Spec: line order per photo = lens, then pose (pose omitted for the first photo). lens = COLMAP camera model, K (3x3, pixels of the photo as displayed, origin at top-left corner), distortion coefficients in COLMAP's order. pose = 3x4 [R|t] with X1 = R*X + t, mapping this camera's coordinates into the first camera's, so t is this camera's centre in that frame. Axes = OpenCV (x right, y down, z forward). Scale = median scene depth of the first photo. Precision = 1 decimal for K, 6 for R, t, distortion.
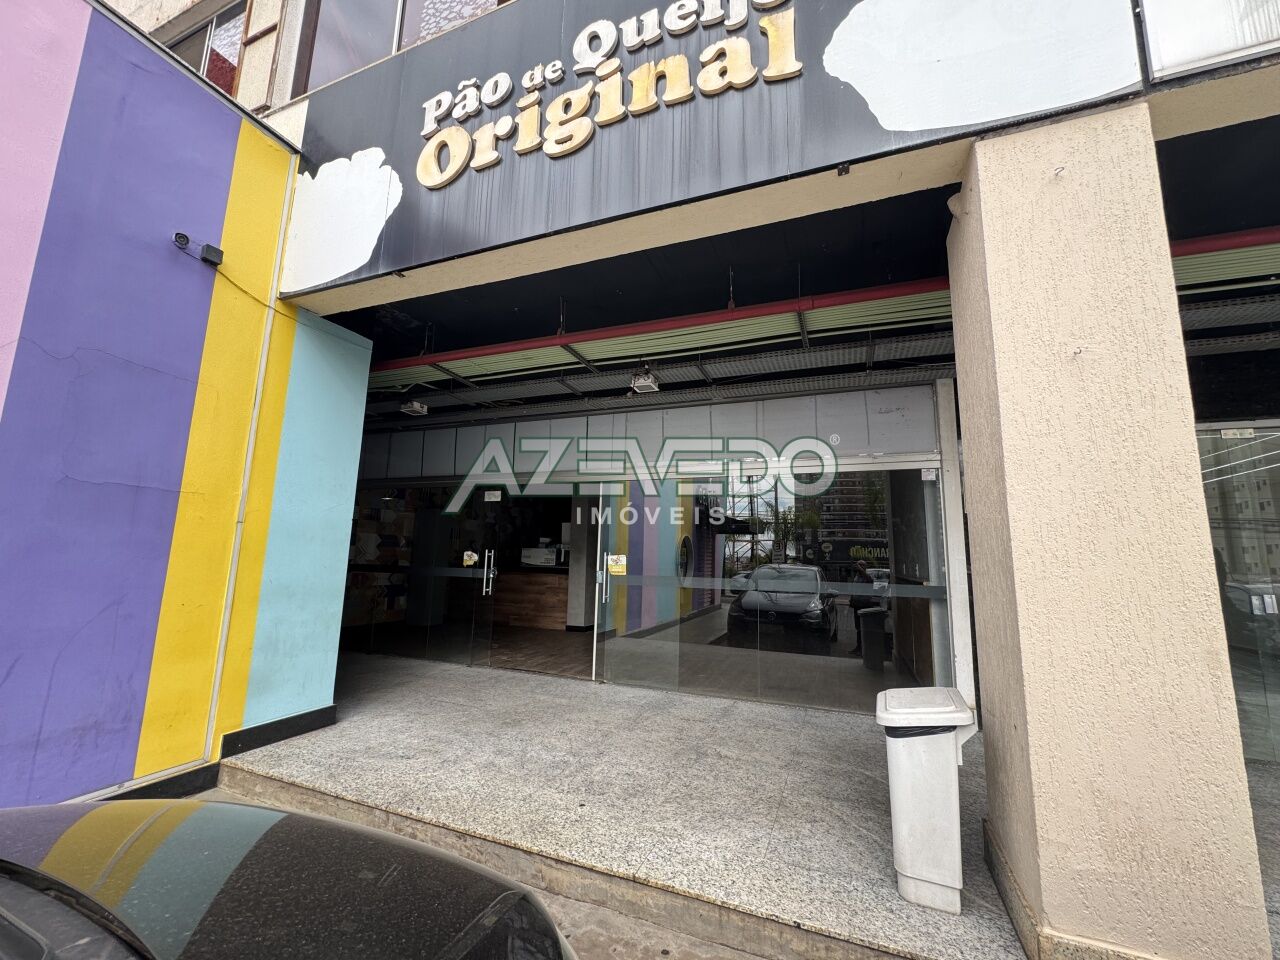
lens RADIAL K [[511.2, 0, 642.7], [0, 511.2, 480.8], [0, 0, 1]] dist [-0.004149, 0.000345]
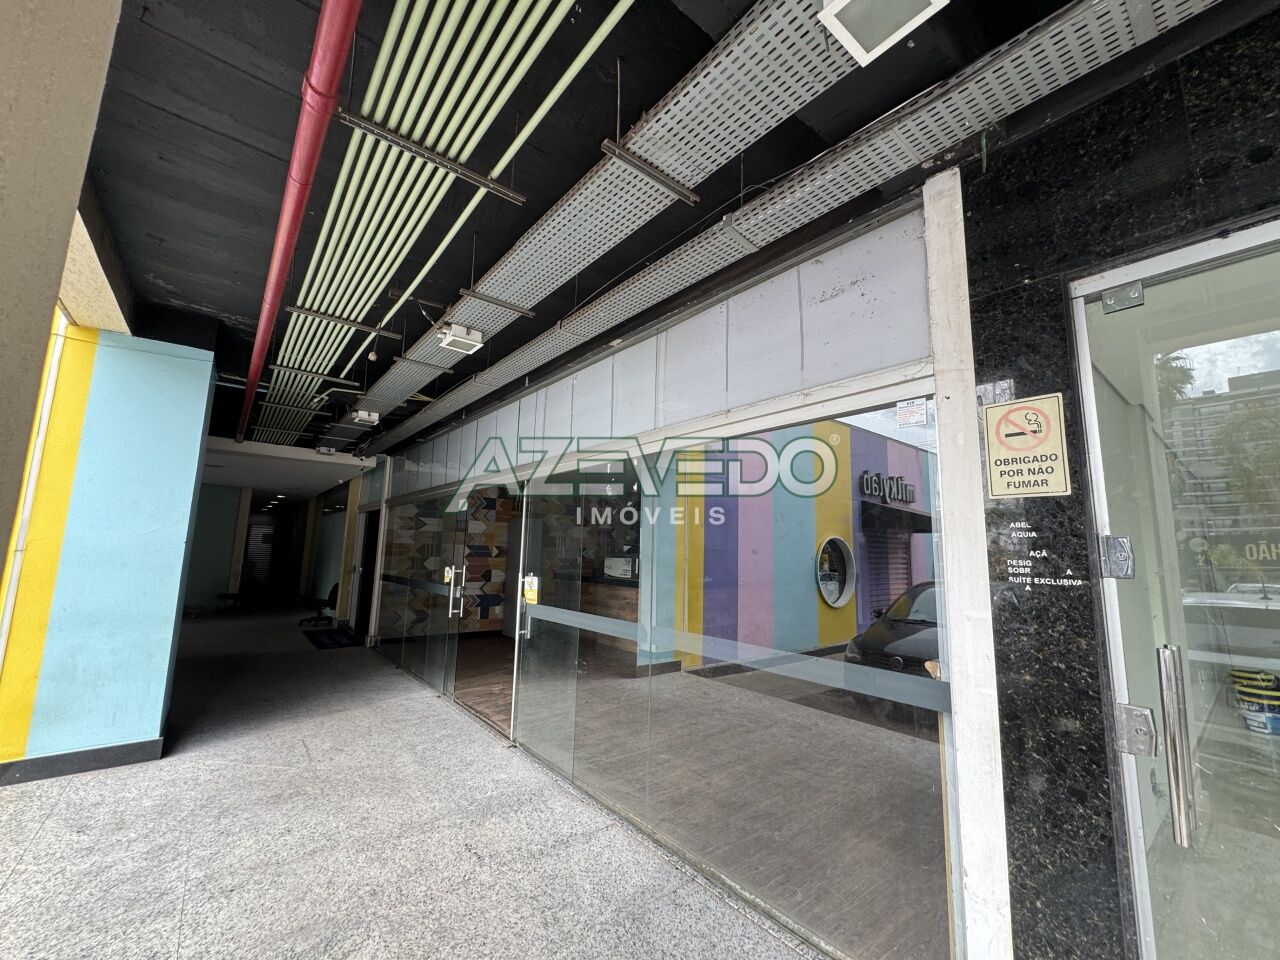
lens RADIAL K [[511.2, 0, 642.7], [0, 511.2, 479.1], [0, 0, 1]] dist [-0.004149, 0.000345]
pose [[0.874870, -0.073272, -0.478783, 0.617046], [0.072407, 0.997169, -0.020297, 0.038810], [0.478915, -0.016910, 0.877698, 0.559673]]
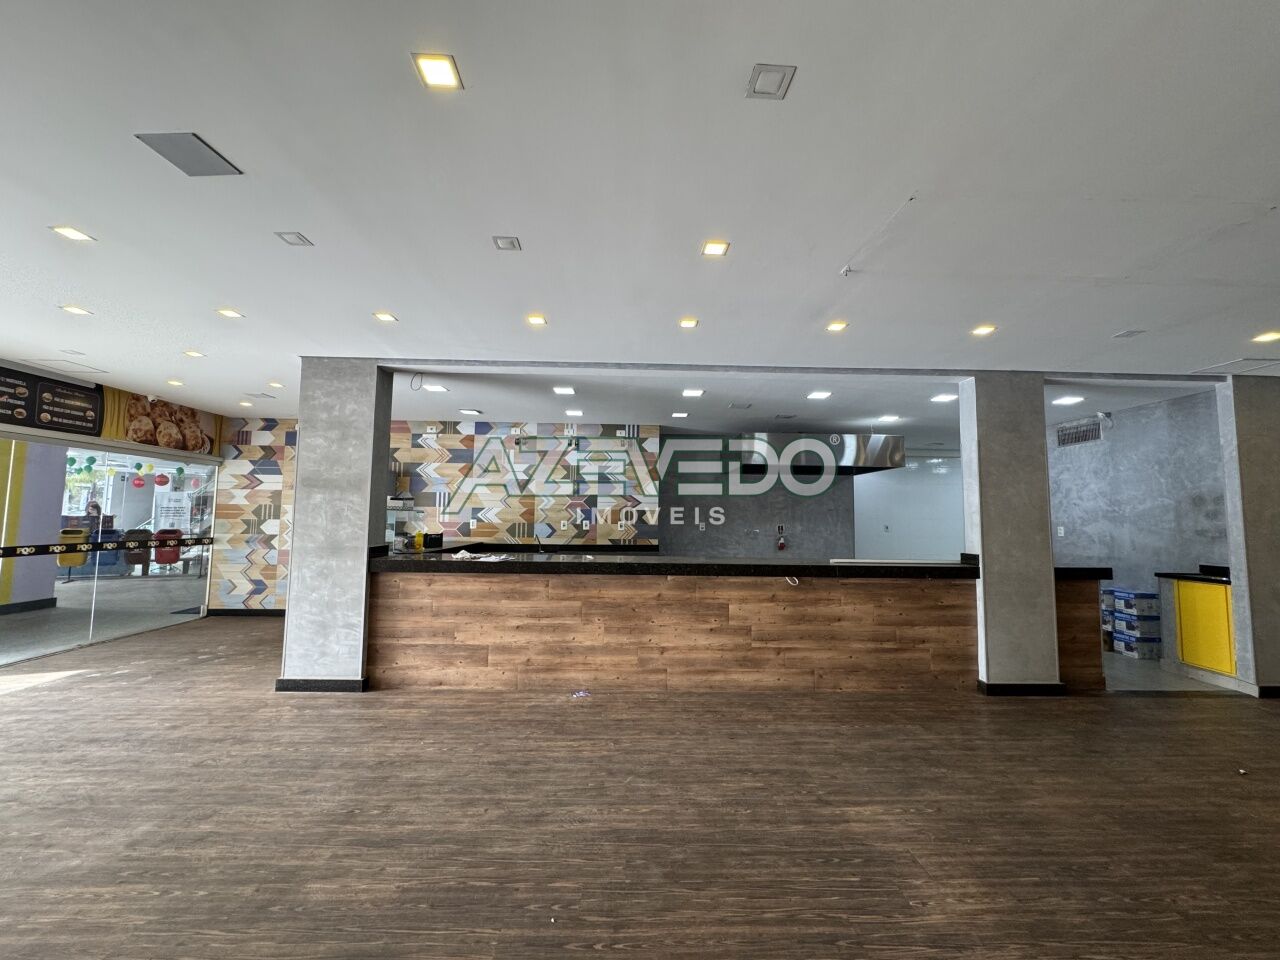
lens RADIAL K [[511.2, 0, 635.7], [0, 511.2, 478.1], [0, 0, 1]] dist [-0.004149, 0.000345]
pose [[0.397901, -0.092182, -0.912785, 1.002159], [0.136015, 0.989871, -0.040676, 0.351938], [0.907290, -0.107968, 0.406409, 2.411415]]
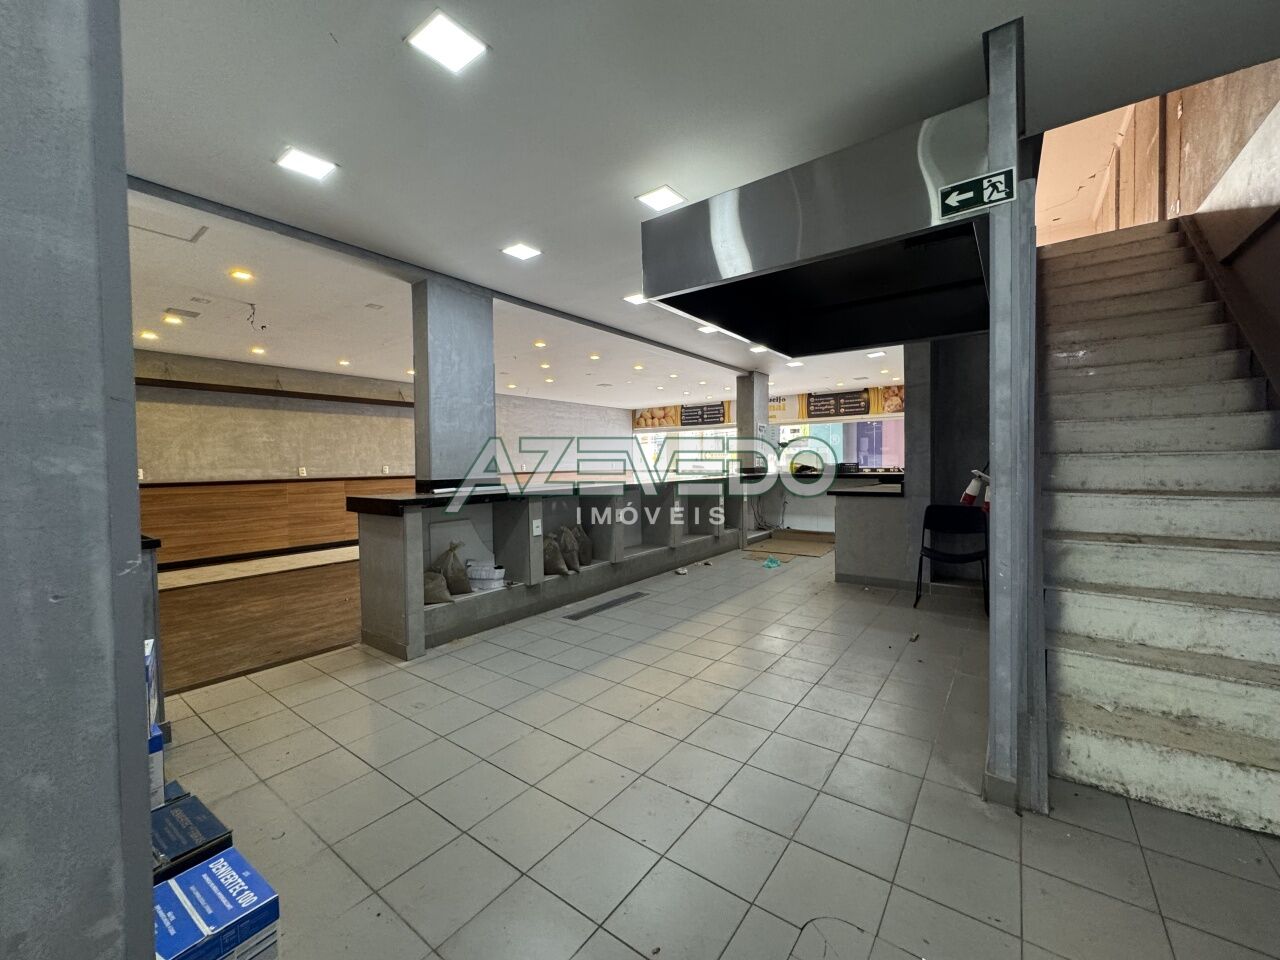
lens RADIAL K [[511.2, 0, 639.8], [0, 511.2, 475.5], [0, 0, 1]] dist [-0.004149, 0.000345]
pose [[-0.967303, -0.018618, 0.252941, -0.347867], [-0.049473, 0.991996, -0.116178, 0.682439], [-0.248753, -0.124893, -0.960481, 4.514327]]
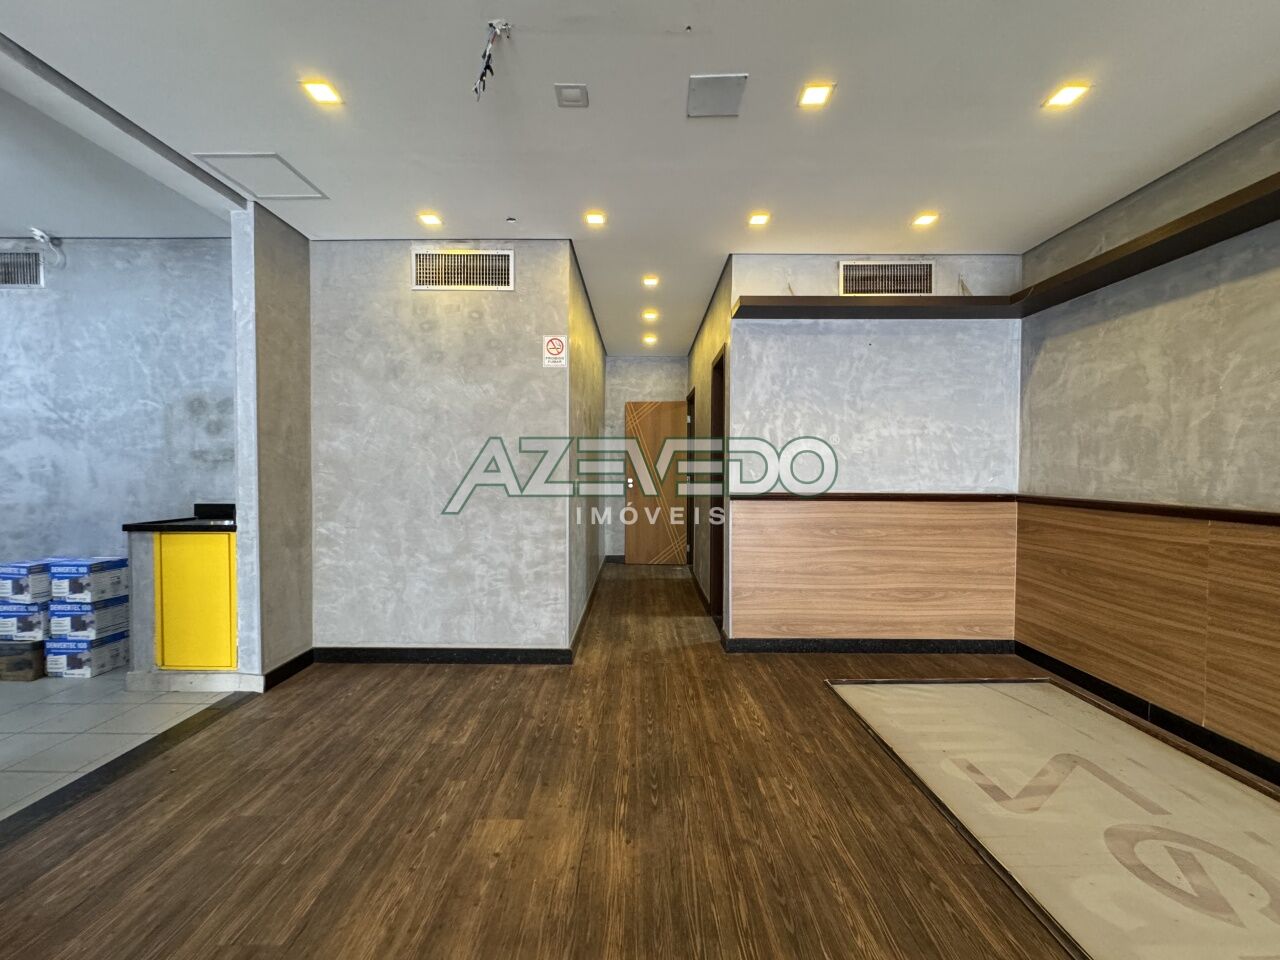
lens RADIAL K [[511.2, 0, 643.2], [0, 511.2, 478.5], [0, 0, 1]] dist [-0.004149, 0.000345]
pose [[0.925360, -0.034065, 0.377556, 0.743285], [-0.034449, 0.984277, 0.173237, 0.498047], [-0.377521, -0.173313, 0.909637, 3.167848]]
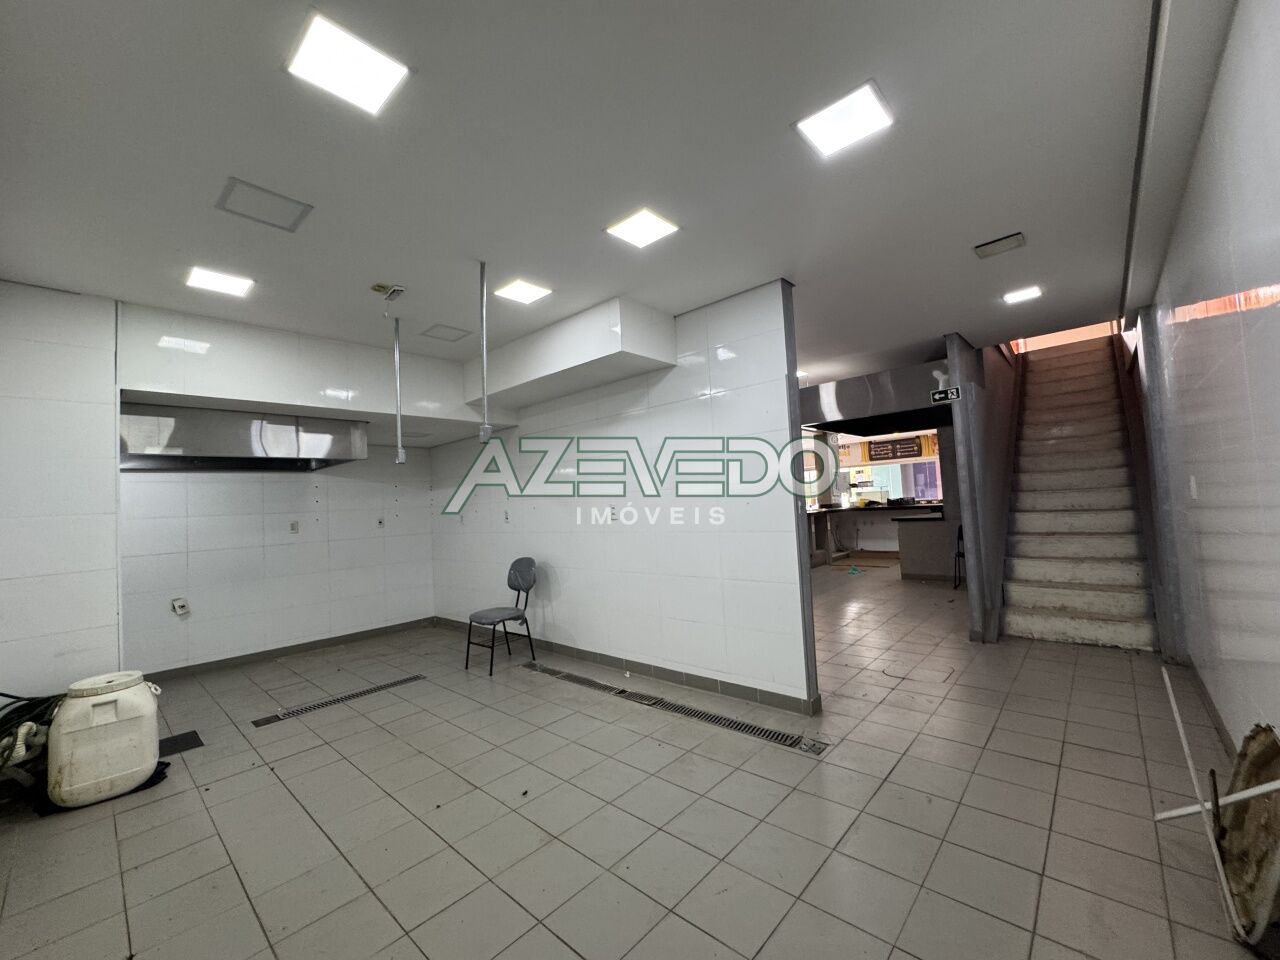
lens RADIAL K [[511.2, 0, 637.7], [0, 511.2, 477.9], [0, 0, 1]] dist [-0.004149, 0.000345]
pose [[-0.935716, 0.040637, 0.350405, -0.261829], [-0.026418, 0.982480, -0.184485, 0.782648], [-0.351763, -0.181883, -0.918249, 5.320464]]
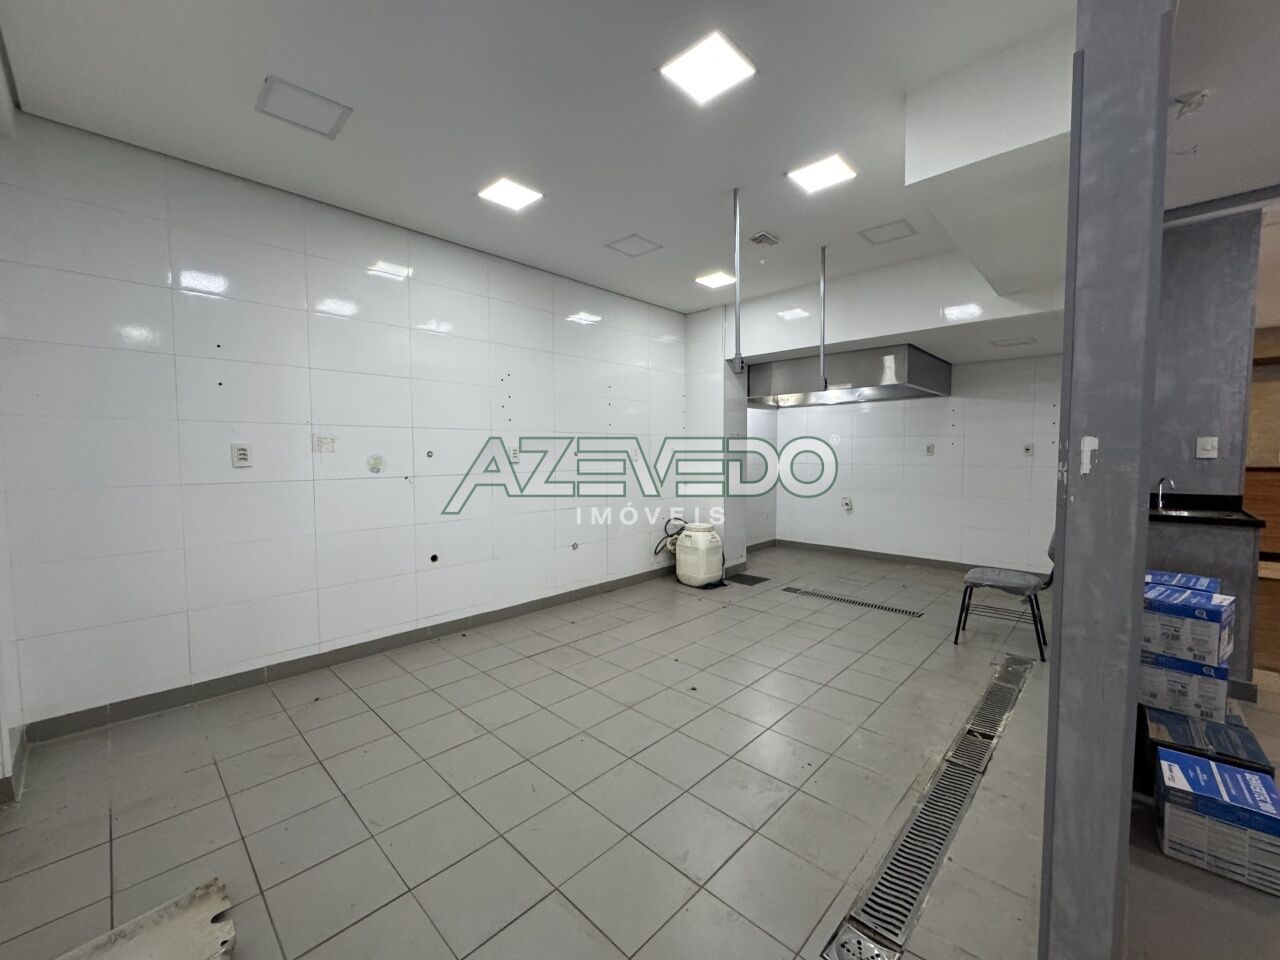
lens RADIAL K [[511.2, 0, 639.5], [0, 511.2, 479.0], [0, 0, 1]] dist [-0.004149, 0.000345]
pose [[0.376224, -0.077085, 0.923316, -0.561888], [-0.127669, 0.982714, 0.134065, 0.677268], [-0.917691, -0.168318, 0.359879, 4.586213]]
